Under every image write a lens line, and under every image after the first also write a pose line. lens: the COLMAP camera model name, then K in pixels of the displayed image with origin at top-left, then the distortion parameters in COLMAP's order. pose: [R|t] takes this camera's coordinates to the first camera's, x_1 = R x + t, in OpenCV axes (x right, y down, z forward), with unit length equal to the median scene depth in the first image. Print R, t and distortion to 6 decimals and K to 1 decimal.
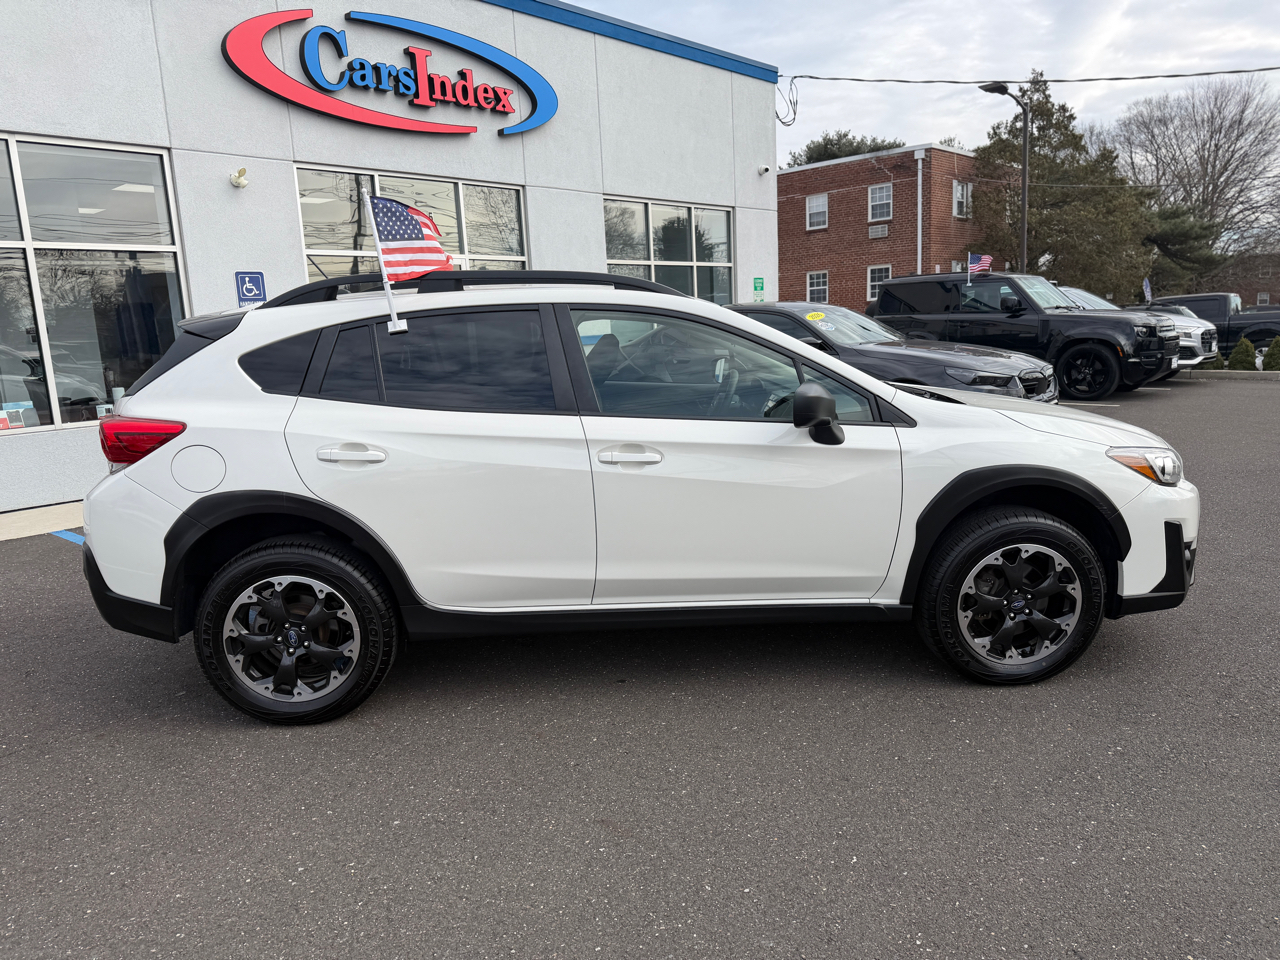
lens RADIAL K [[908.1, 0, 645.5], [0, 908.1, 482.3], [0, 0, 1]] dist [0.034928, -0.038683]
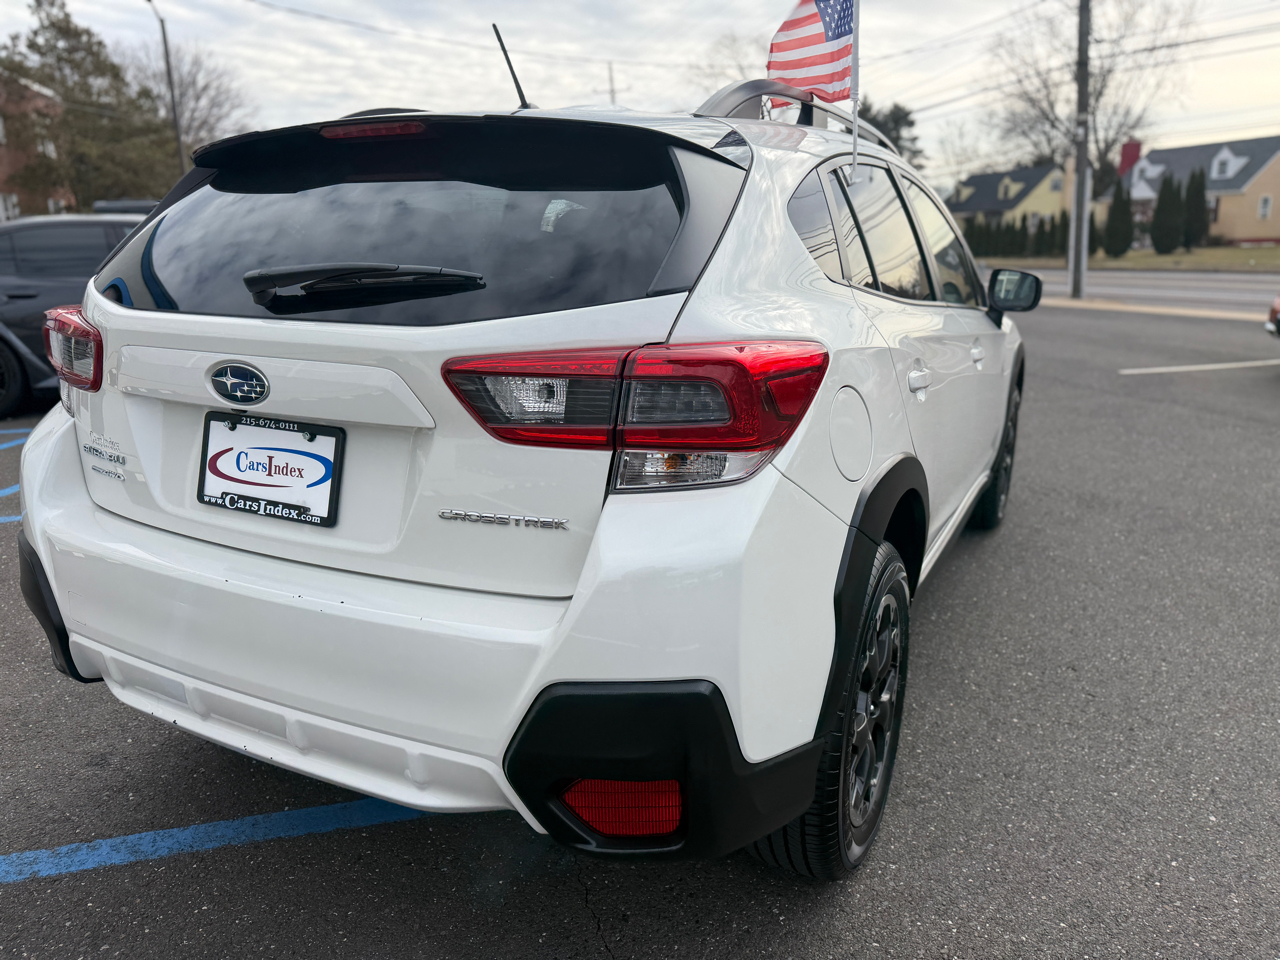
lens RADIAL K [[908.1, 0, 635.6], [0, 908.1, 476.9], [0, 0, 1]] dist [0.034928, -0.038683]
pose [[0.504611, -0.179127, 0.844560, -0.246578], [0.146399, 0.981826, 0.120769, -0.017315], [-0.850844, 0.062701, 0.521664, 0.213757]]
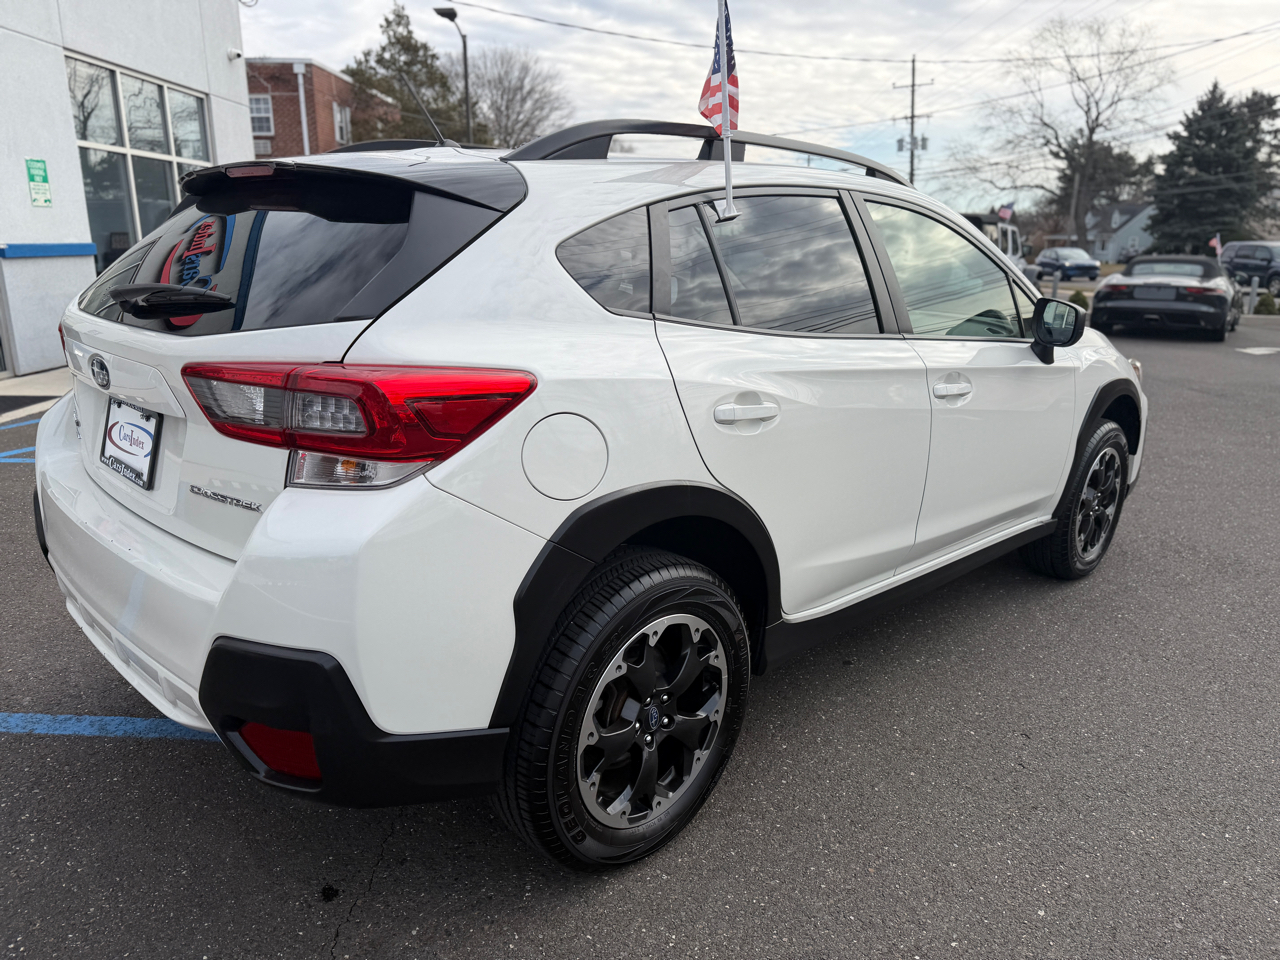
lens RADIAL K [[908.1, 0, 634.8], [0, 908.1, 470.7], [0, 0, 1]] dist [0.034928, -0.038683]
pose [[0.747048, -0.113227, 0.655057, -0.207906], [0.075702, 0.993468, 0.085388, -0.012535], [-0.660446, -0.014200, 0.750739, 0.147857]]
